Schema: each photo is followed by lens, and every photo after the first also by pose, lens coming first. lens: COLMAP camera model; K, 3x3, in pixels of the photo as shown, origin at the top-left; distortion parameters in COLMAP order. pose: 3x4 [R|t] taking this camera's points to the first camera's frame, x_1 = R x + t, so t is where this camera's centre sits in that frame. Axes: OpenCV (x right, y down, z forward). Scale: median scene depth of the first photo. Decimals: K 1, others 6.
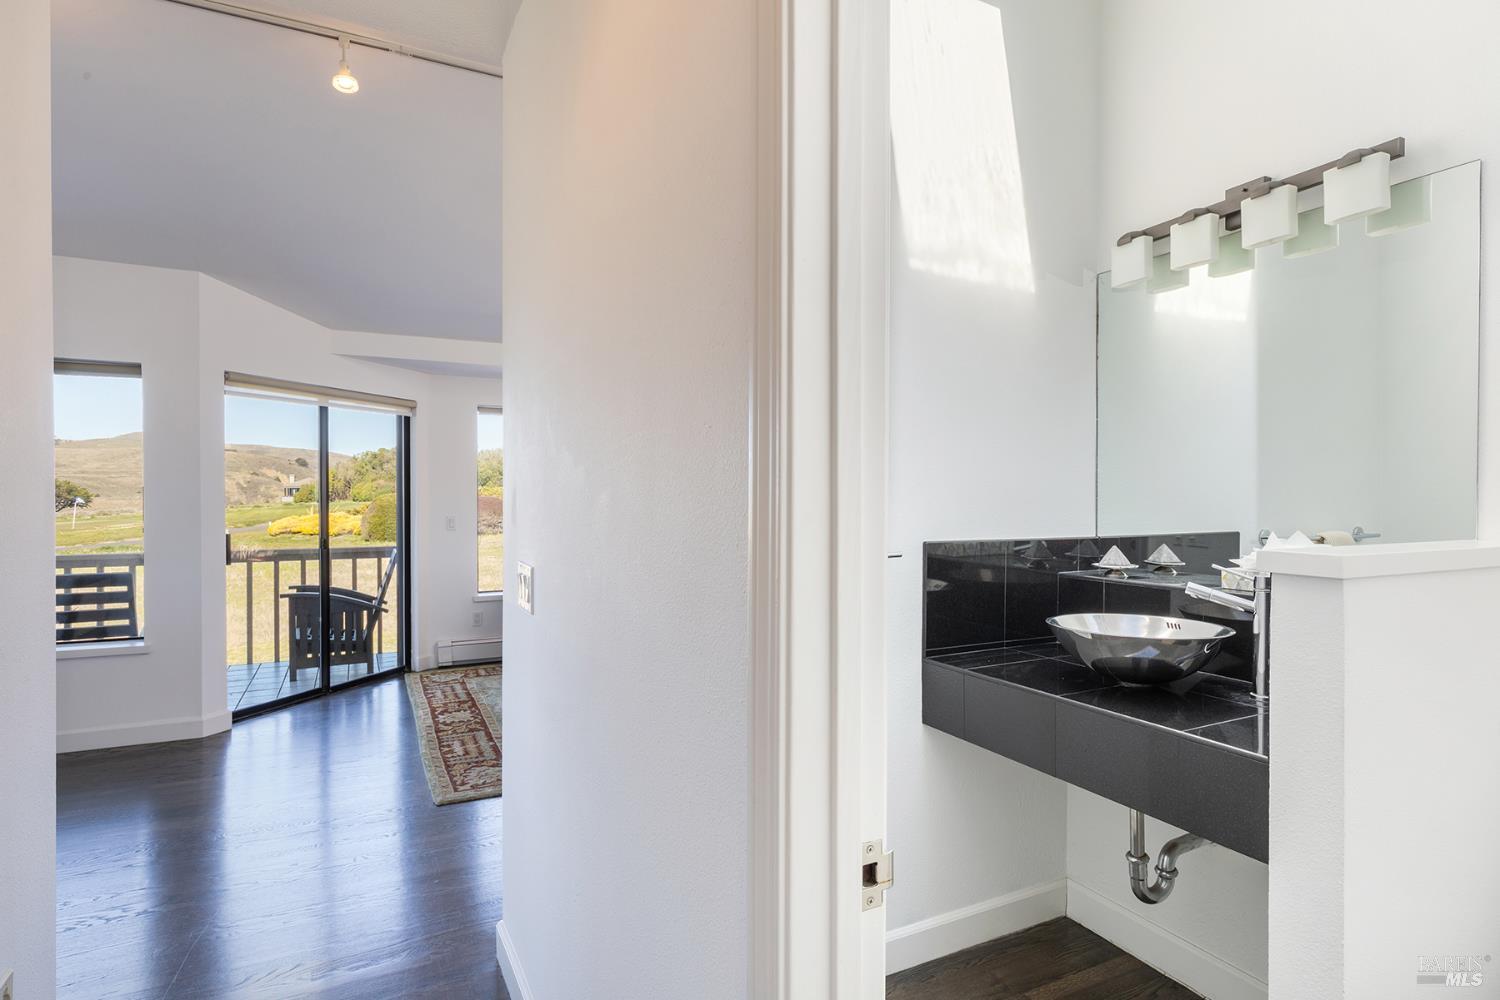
lens RADIAL K [[817.7, 0, 750.0], [0, 817.7, 500.0], [0, 0, 1]] dist [0.001889, 0.000302]
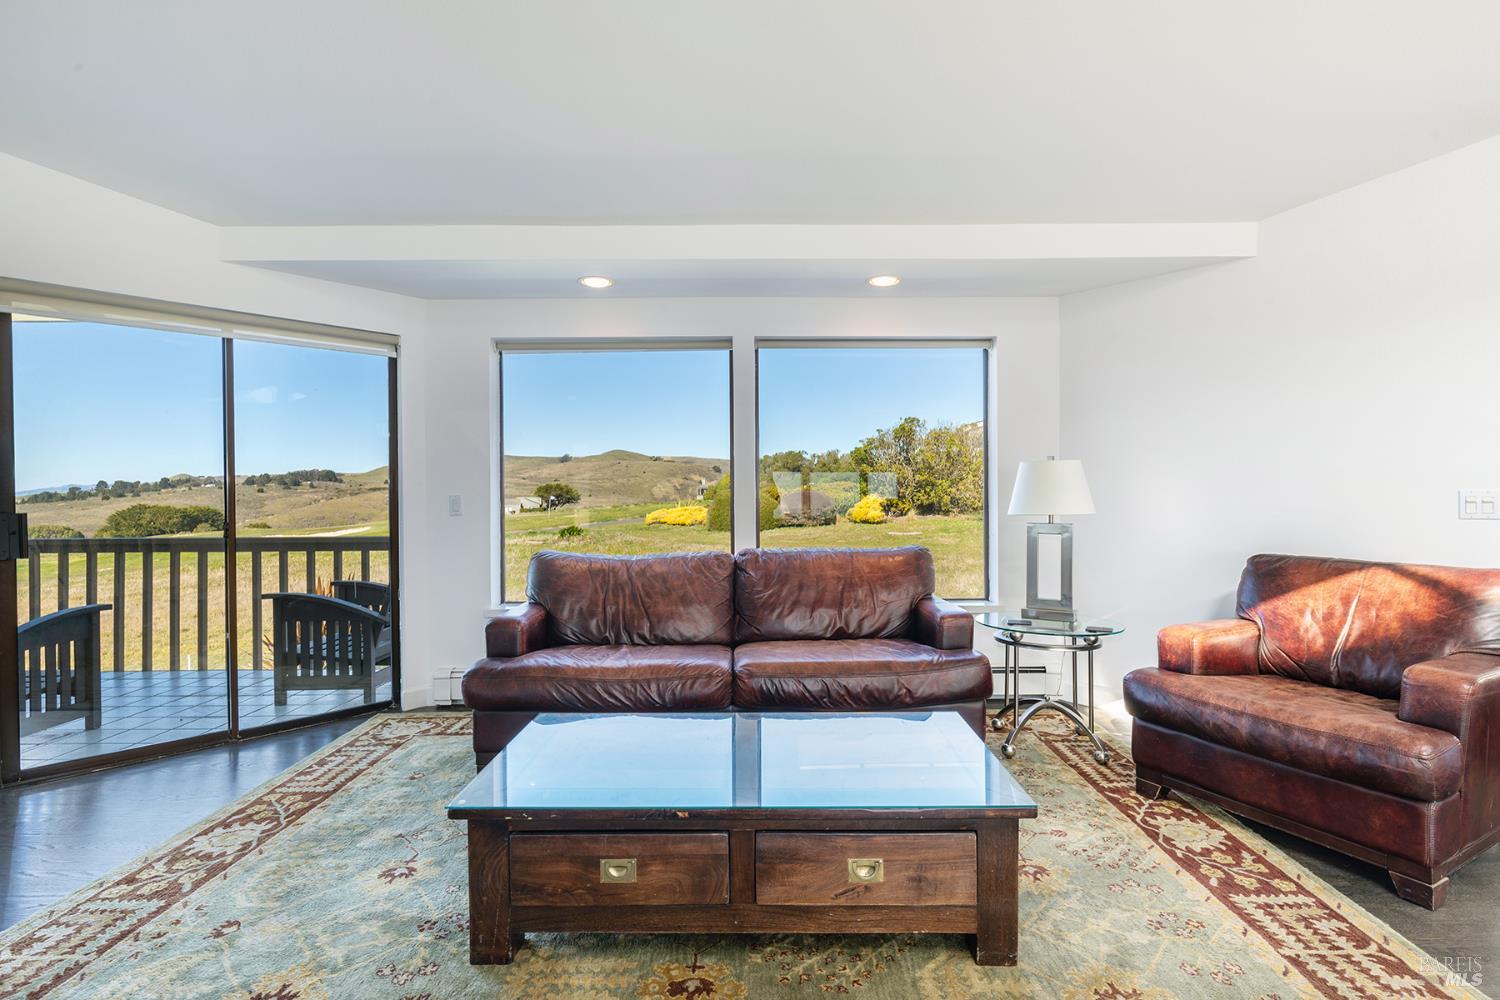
lens RADIAL K [[711.2, 0, 764.2], [0, 711.2, 504.8], [0, 0, 1]] dist [-0.002551, 0.000406]
pose [[0.901504, 0.002264, -0.432765, 0.156069], [0.001520, 0.999964, 0.008397, 0.023828], [0.432769, -0.008227, 0.901468, 0.586027]]
